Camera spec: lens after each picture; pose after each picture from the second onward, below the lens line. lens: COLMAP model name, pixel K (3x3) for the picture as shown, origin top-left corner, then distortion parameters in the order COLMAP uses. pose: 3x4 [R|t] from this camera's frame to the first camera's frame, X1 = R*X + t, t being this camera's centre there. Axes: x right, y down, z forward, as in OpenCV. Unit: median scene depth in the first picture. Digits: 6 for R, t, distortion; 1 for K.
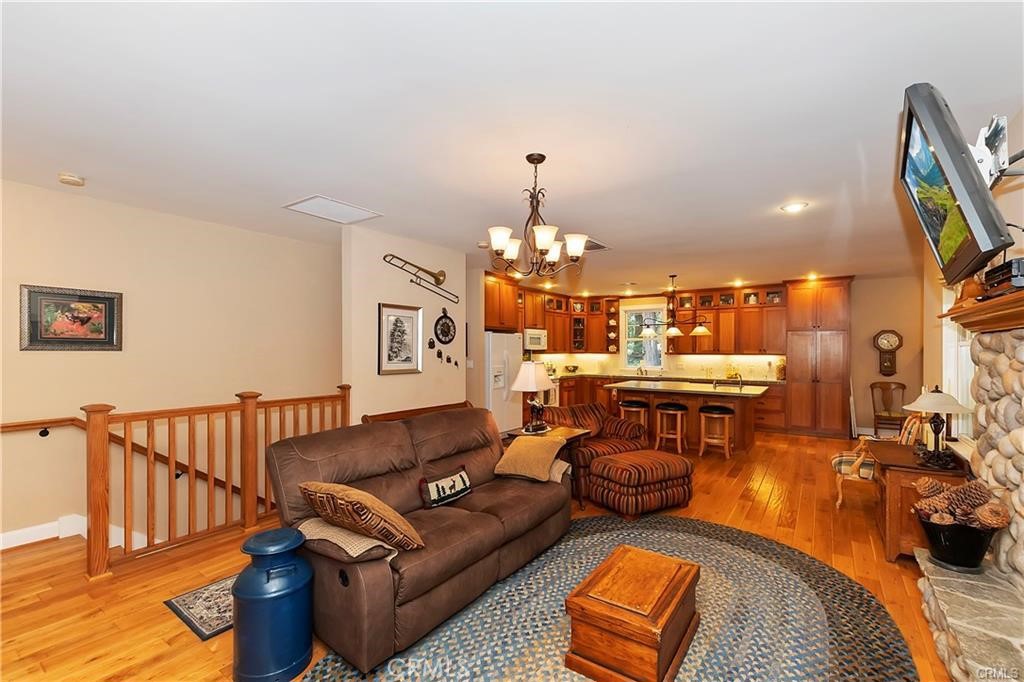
lens RADIAL K [[435.8, 0, 515.3], [0, 435.8, 350.2], [0, 0, 1]] dist [-0.000407, -0.000196]
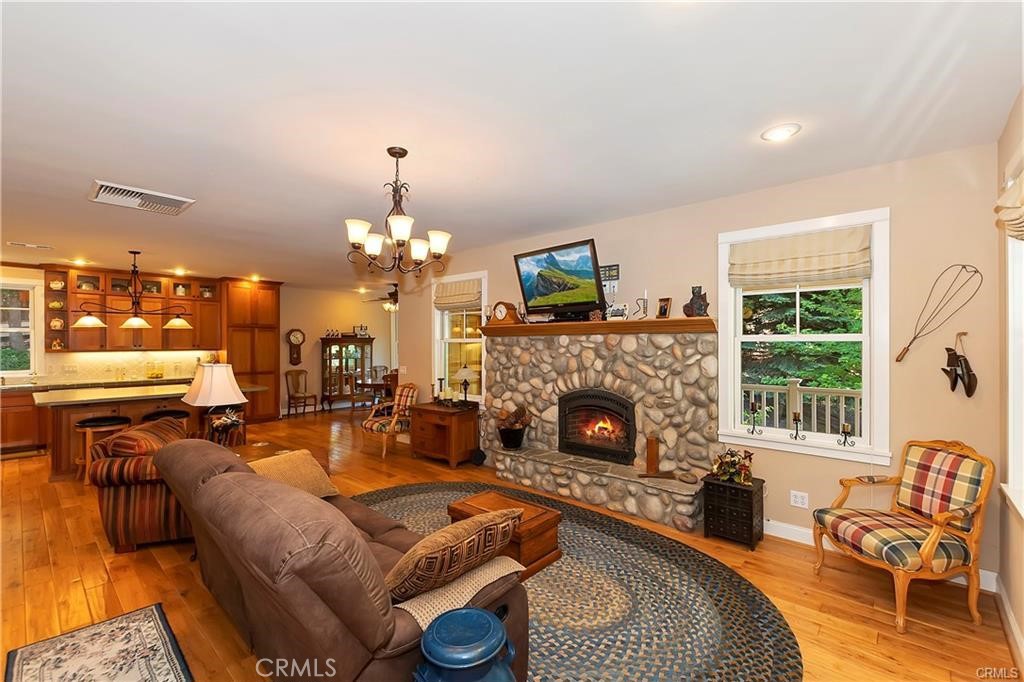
lens RADIAL K [[431.3, 0, 512.0], [0, 431.3, 341.0], [0, 0, 1]] dist [0.001936, -0.006348]
pose [[0.113630, 0.001552, 0.993522, -0.281490], [0.004976, 0.999985, -0.002131, -0.004470], [-0.993511, 0.005186, 0.113620, 0.203368]]
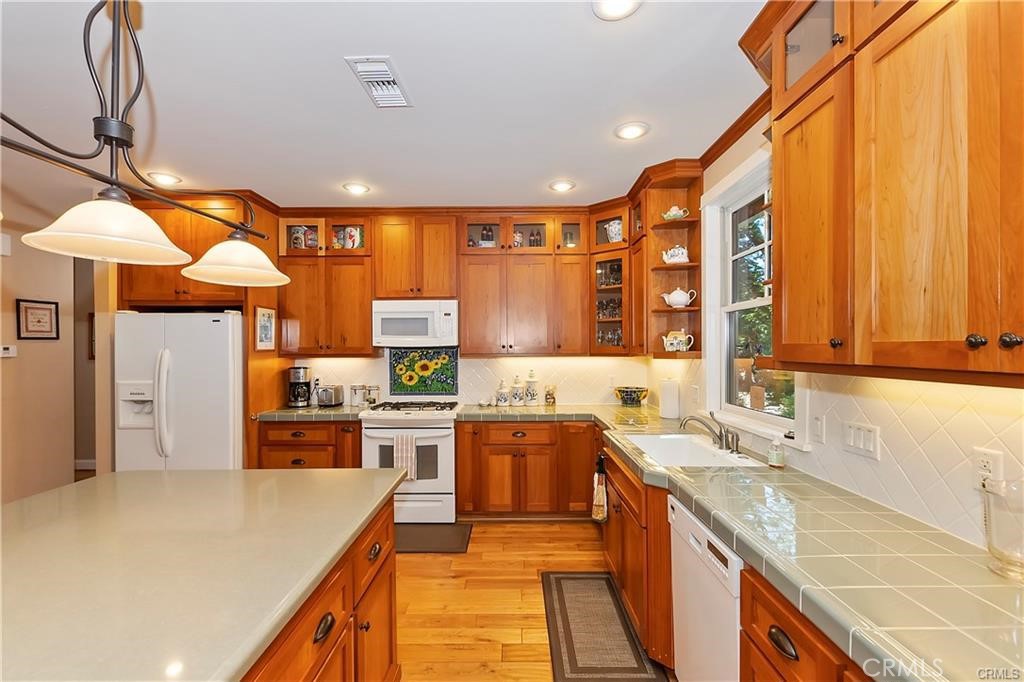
lens RADIAL K [[445.6, 0, 512.2], [0, 445.6, 349.3], [0, 0, 1]] dist [-0.000821, -0.000174]
pose [[0.570139, -0.000854, -0.821548, 0.496468], [0.002200, 0.999997, 0.000488, 0.001370], [0.821545, -0.002086, 0.570140, 0.878449]]
